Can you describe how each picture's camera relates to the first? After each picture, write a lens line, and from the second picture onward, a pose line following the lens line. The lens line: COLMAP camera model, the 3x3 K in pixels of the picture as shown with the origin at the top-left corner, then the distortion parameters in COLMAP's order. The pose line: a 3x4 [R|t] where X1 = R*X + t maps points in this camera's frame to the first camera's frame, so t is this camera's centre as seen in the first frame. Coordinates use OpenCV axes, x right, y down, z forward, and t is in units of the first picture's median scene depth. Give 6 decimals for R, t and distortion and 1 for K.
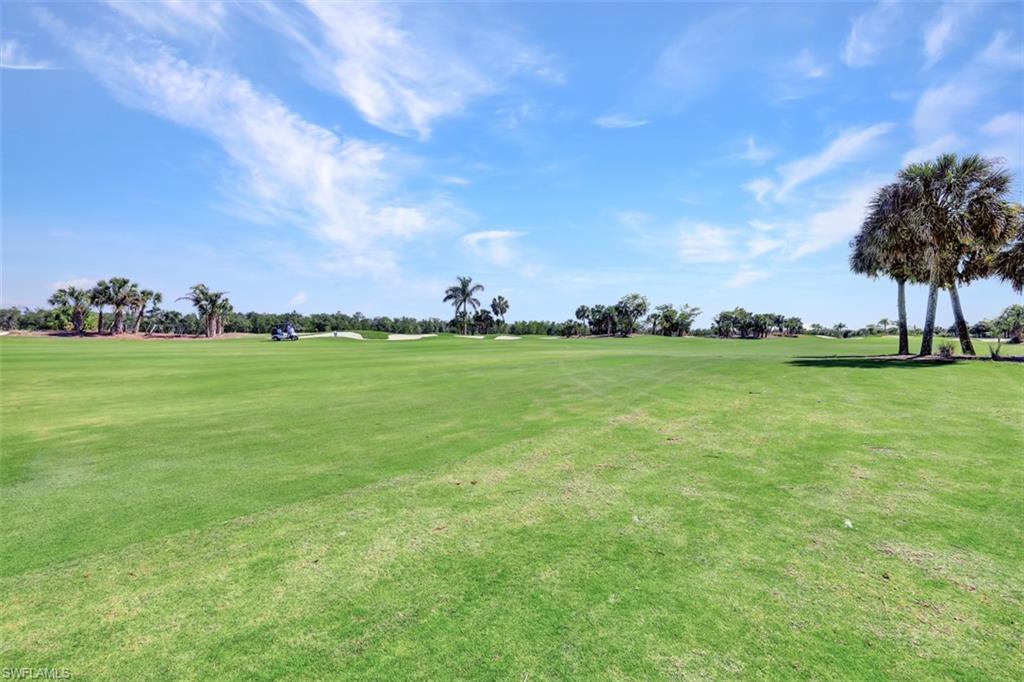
lens RADIAL K [[427.1, 0, 505.9], [0, 427.1, 342.8], [0, 0, 1]] dist [0.000072, -0.000021]
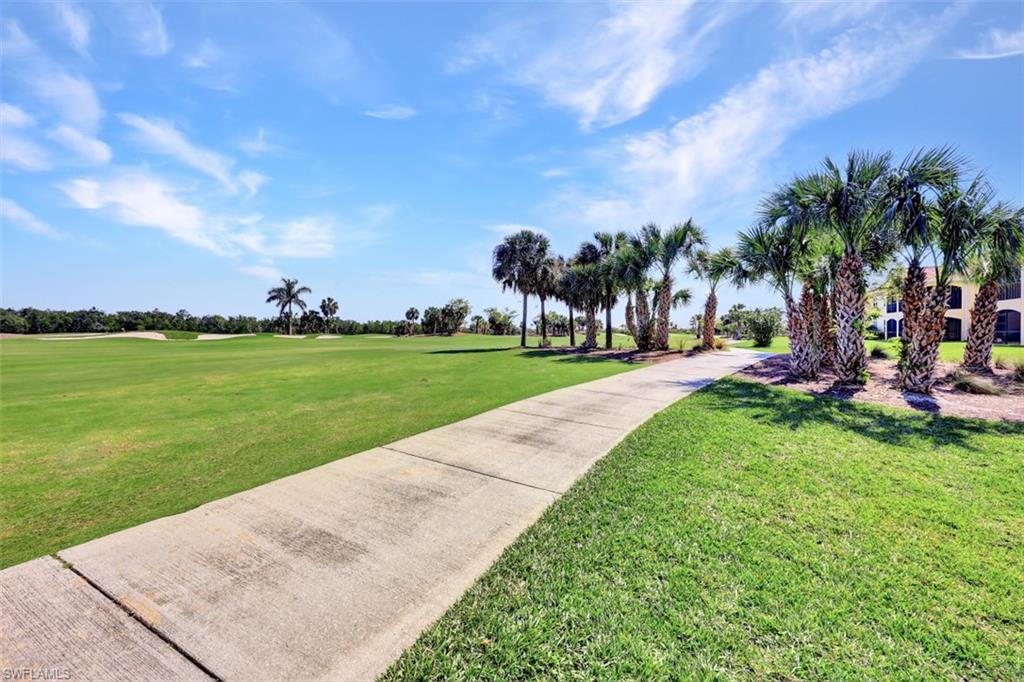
lens RADIAL K [[408.2, 0, 509.2], [0, 408.2, 331.8], [0, 0, 1]] dist [-0.001061, 0.000097]
pose [[0.948059, -0.001999, 0.318090, 0.087711], [0.009666, 0.999700, -0.022526, 0.003091], [-0.317949, 0.024431, 0.947793, -0.108451]]
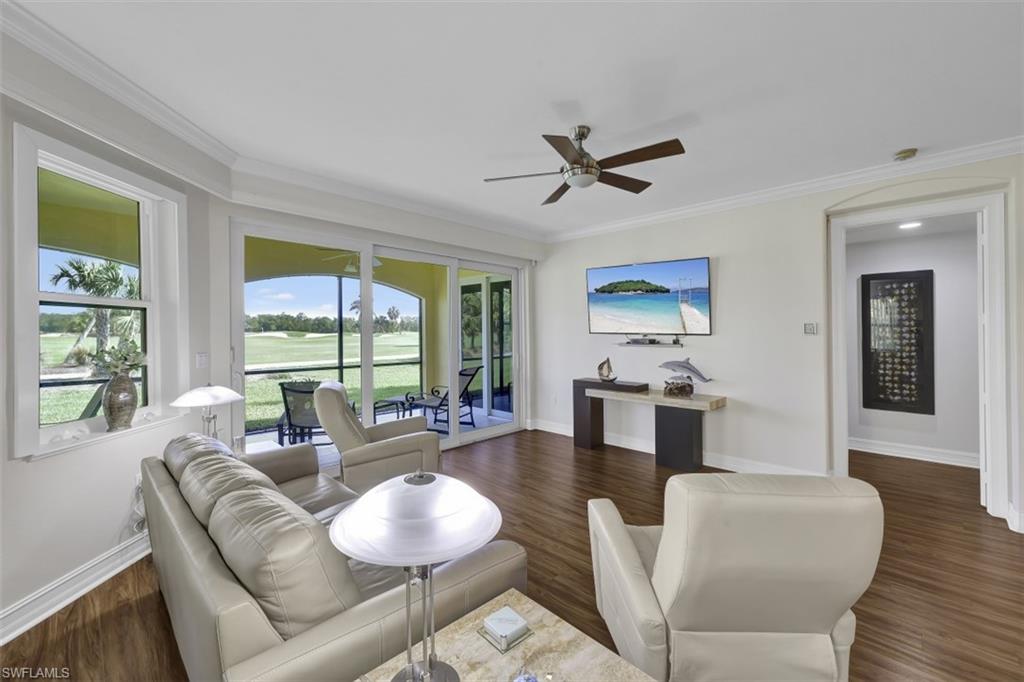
lens RADIAL K [[408.2, 0, 513.1], [0, 408.2, 334.8], [0, 0, 1]] dist [-0.001061, 0.000097]
pose [[0.992601, -0.005062, 0.121319, 0.220228], [0.005935, 0.999959, -0.006835, -0.000728], [-0.121279, 0.007504, 0.992590, -0.421967]]
